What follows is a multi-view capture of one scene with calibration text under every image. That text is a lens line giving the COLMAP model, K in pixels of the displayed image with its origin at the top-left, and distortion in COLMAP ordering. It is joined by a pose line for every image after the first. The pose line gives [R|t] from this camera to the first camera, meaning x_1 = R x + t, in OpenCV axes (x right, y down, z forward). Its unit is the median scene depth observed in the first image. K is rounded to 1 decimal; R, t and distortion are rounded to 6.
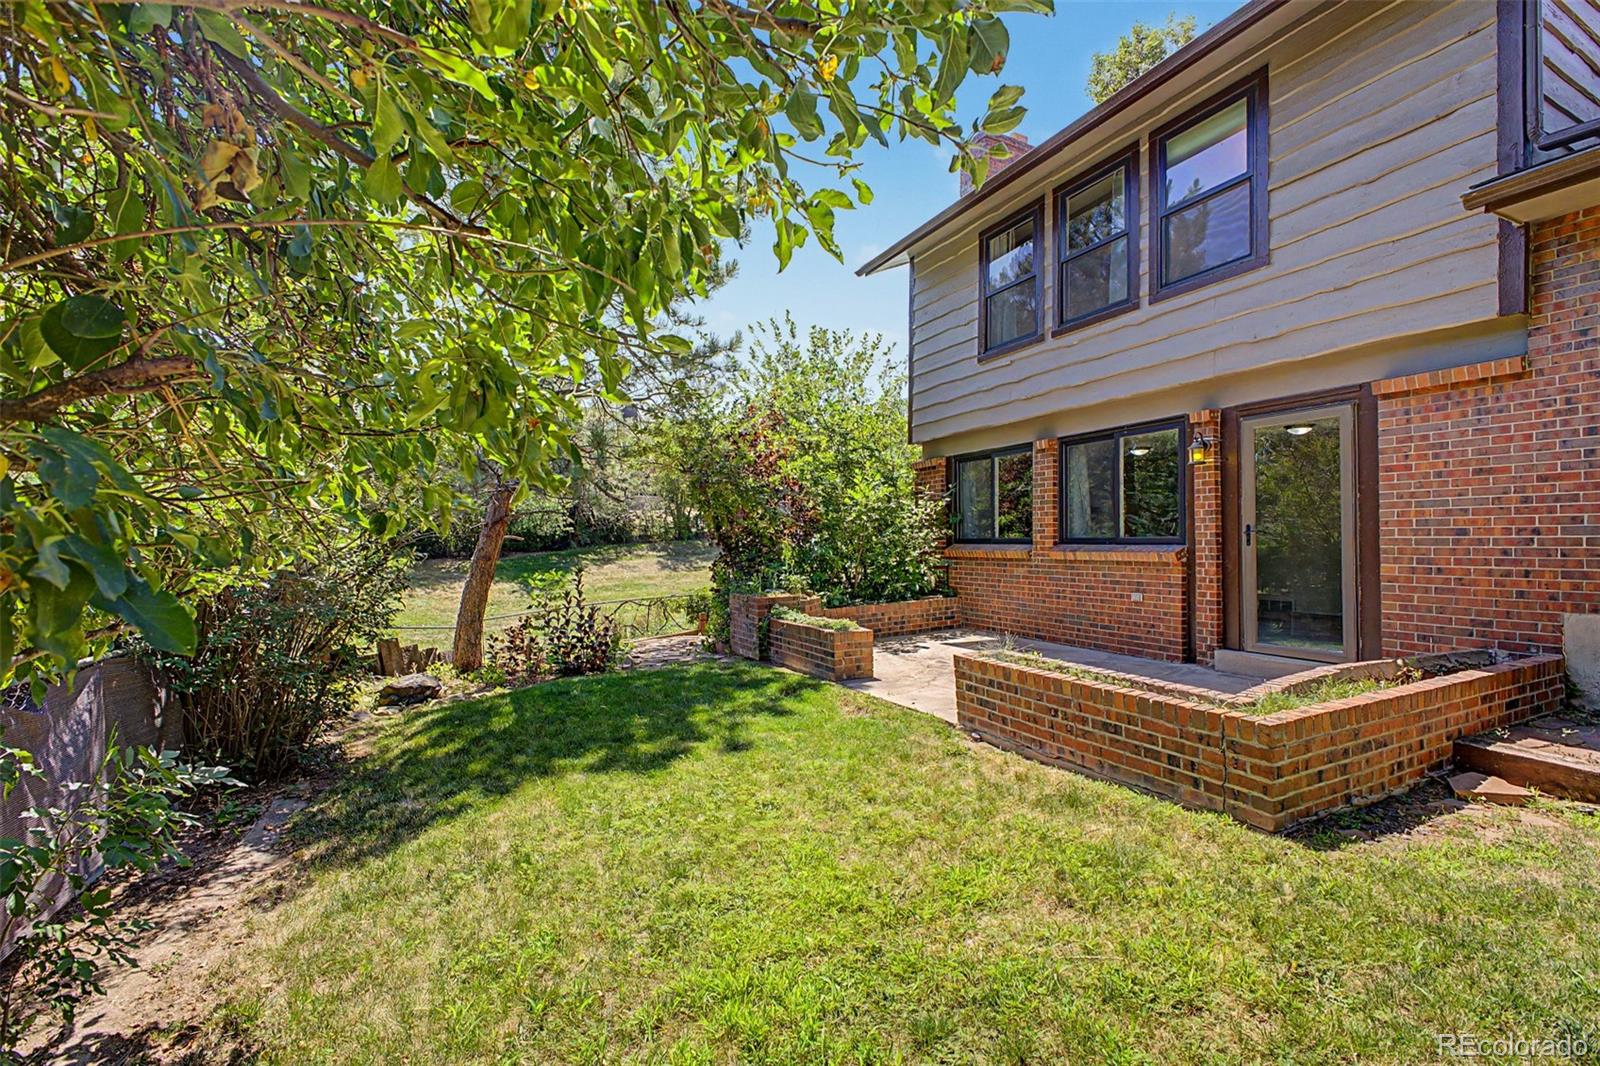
lens RADIAL K [[662.8, 0, 800.5], [0, 662.8, 534.6], [0, 0, 1]] dist [0.008327, -0.000603]
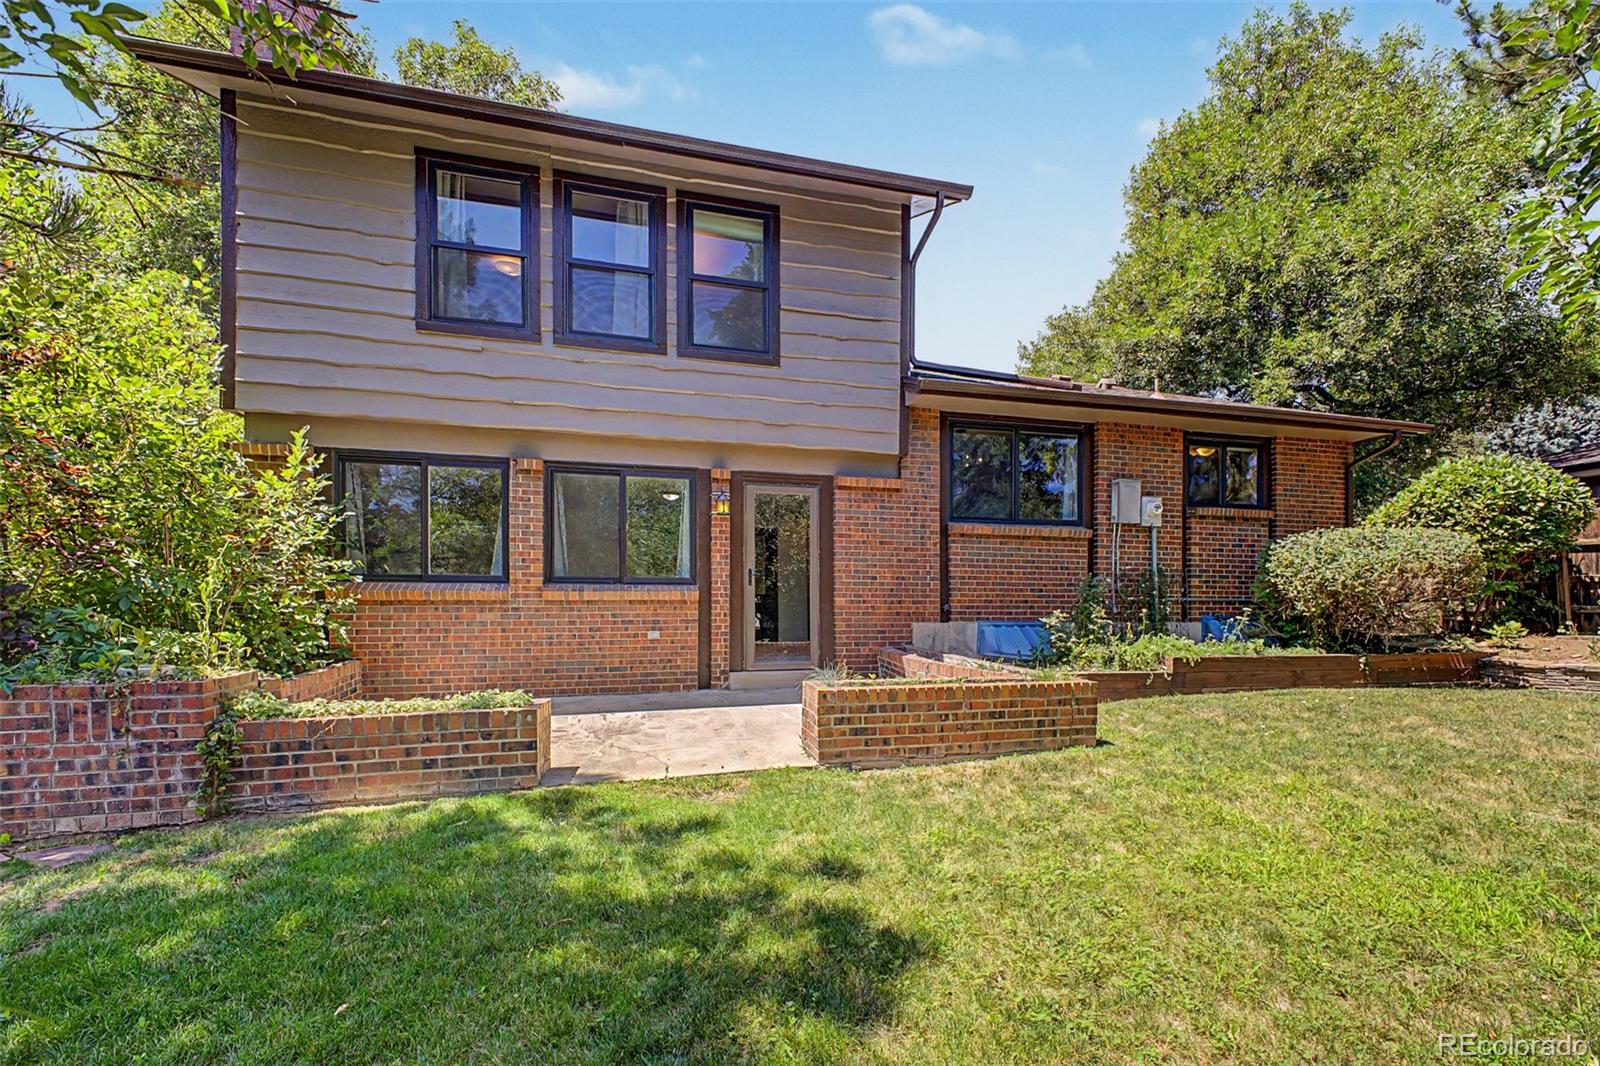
lens RADIAL K [[665.9, 0, 787.9], [0, 665.9, 613.5], [0, 0, 1]] dist [0.013148, -0.000076]
pose [[0.230062, -0.014400, 0.973069, -0.449488], [-0.015383, 0.999712, 0.018431, 0.038176], [-0.973054, -0.019209, 0.229774, 0.554985]]
